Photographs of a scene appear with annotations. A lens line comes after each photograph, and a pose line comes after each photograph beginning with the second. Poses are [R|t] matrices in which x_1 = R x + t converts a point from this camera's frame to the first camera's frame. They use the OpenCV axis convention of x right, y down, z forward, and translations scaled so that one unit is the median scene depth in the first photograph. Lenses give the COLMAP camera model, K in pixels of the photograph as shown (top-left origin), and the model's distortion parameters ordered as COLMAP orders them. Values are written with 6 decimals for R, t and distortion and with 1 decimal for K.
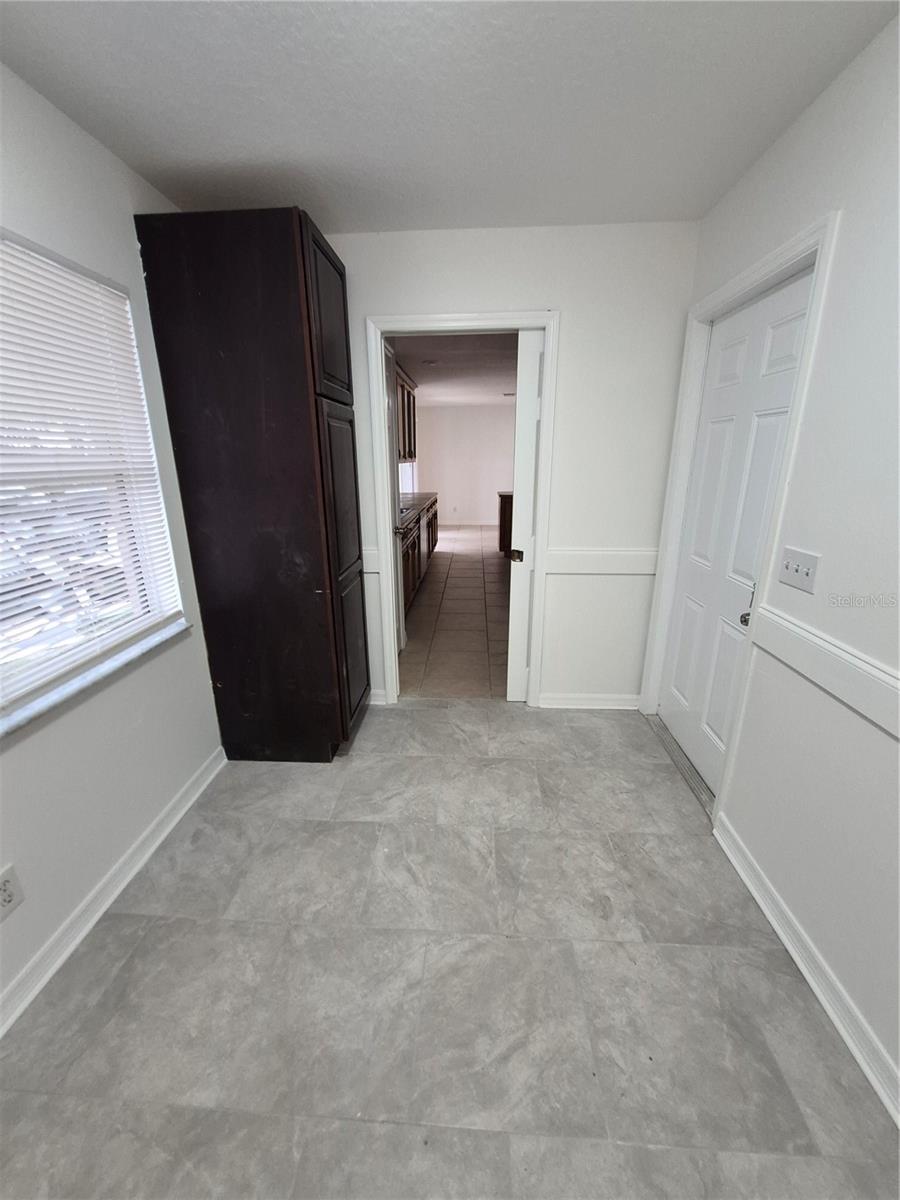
lens RADIAL K [[467.7, 0, 445.7], [0, 467.7, 599.7], [0, 0, 1]] dist [0.001607, -0.000147]
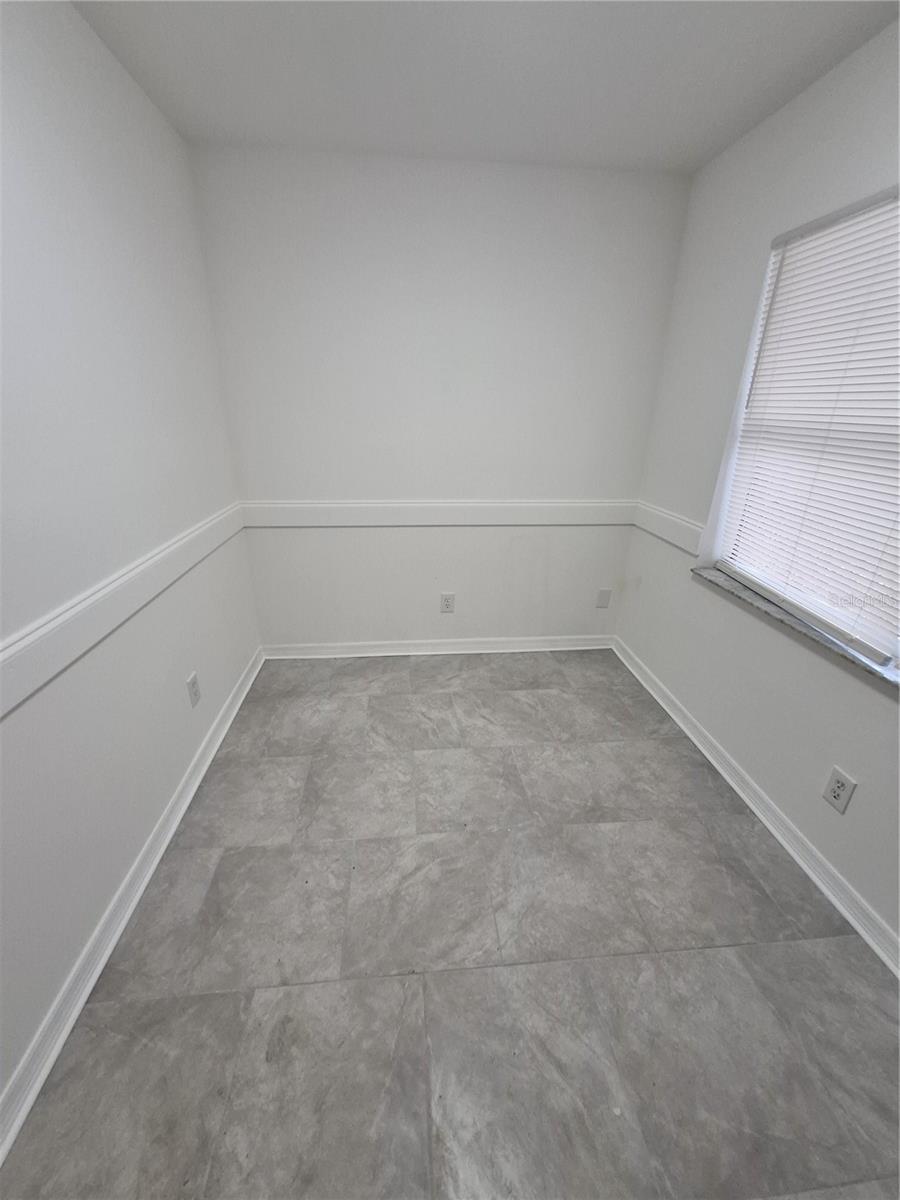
lens RADIAL K [[467.7, 0, 445.7], [0, 467.7, 599.7], [0, 0, 1]] dist [0.001607, -0.000147]
pose [[-0.987756, 0.053830, -0.146425, 0.177095], [-0.052694, 0.768303, 0.637914, -0.416835], [0.146838, 0.637819, -0.756059, 1.344267]]
